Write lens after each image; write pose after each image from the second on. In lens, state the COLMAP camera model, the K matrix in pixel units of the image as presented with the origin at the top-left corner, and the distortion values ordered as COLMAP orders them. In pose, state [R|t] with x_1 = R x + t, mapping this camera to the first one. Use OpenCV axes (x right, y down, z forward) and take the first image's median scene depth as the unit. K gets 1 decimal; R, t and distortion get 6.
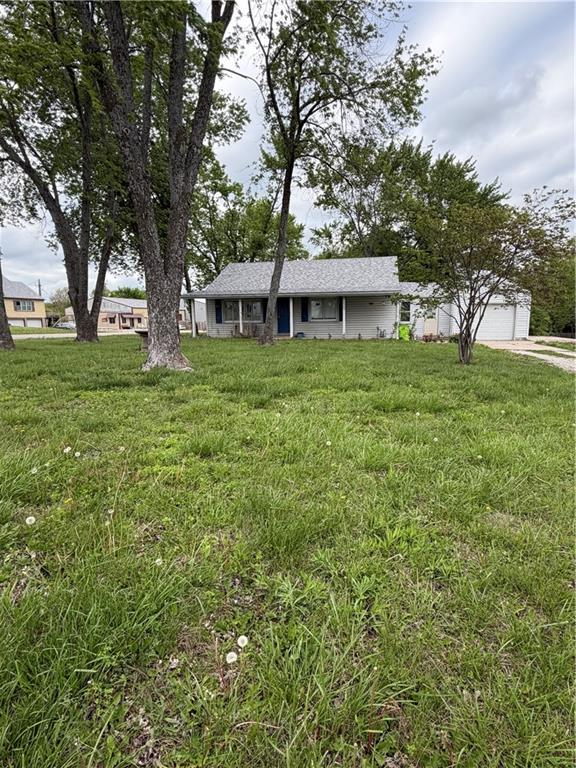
lens RADIAL K [[395.0, 0, 288.0], [0, 395.0, 384.0], [0, 0, 1]] dist [0.002060, 0.000157]
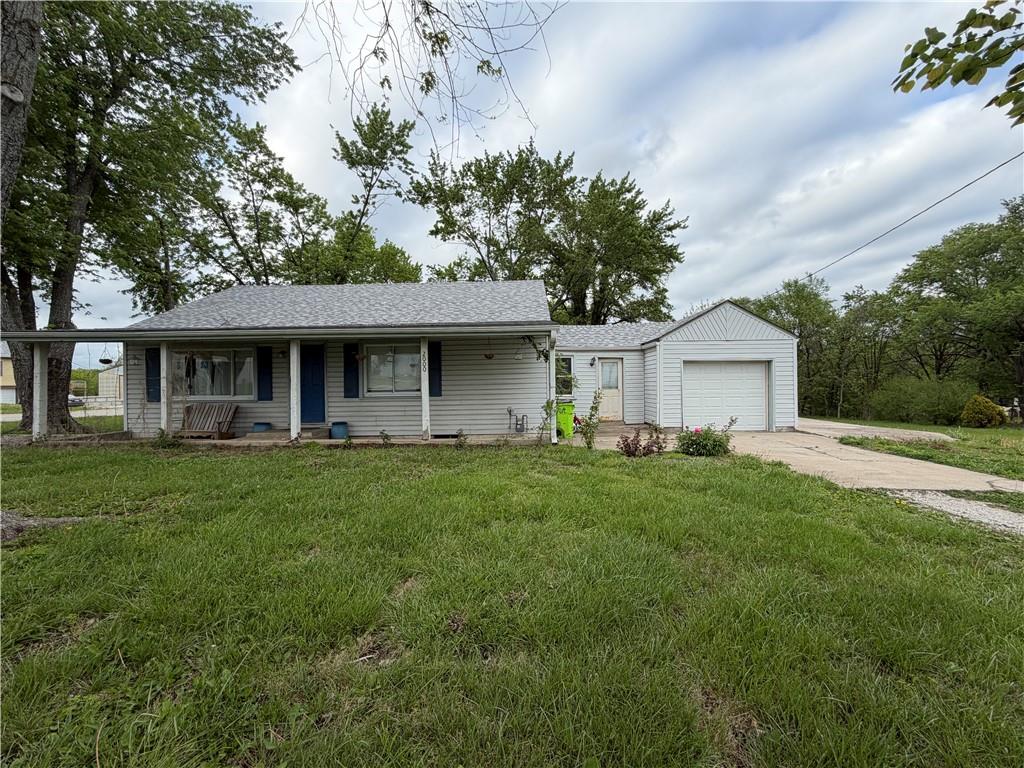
lens RADIAL K [[407.5, 0, 512.0], [0, 407.5, 384.0], [0, 0, 1]] dist [-0.000868, -0.000206]
pose [[0.982618, -0.001274, 0.185635, 0.096080], [0.032417, 0.985790, -0.164827, -0.064071], [-0.182787, 0.167979, 0.968696, 0.364186]]
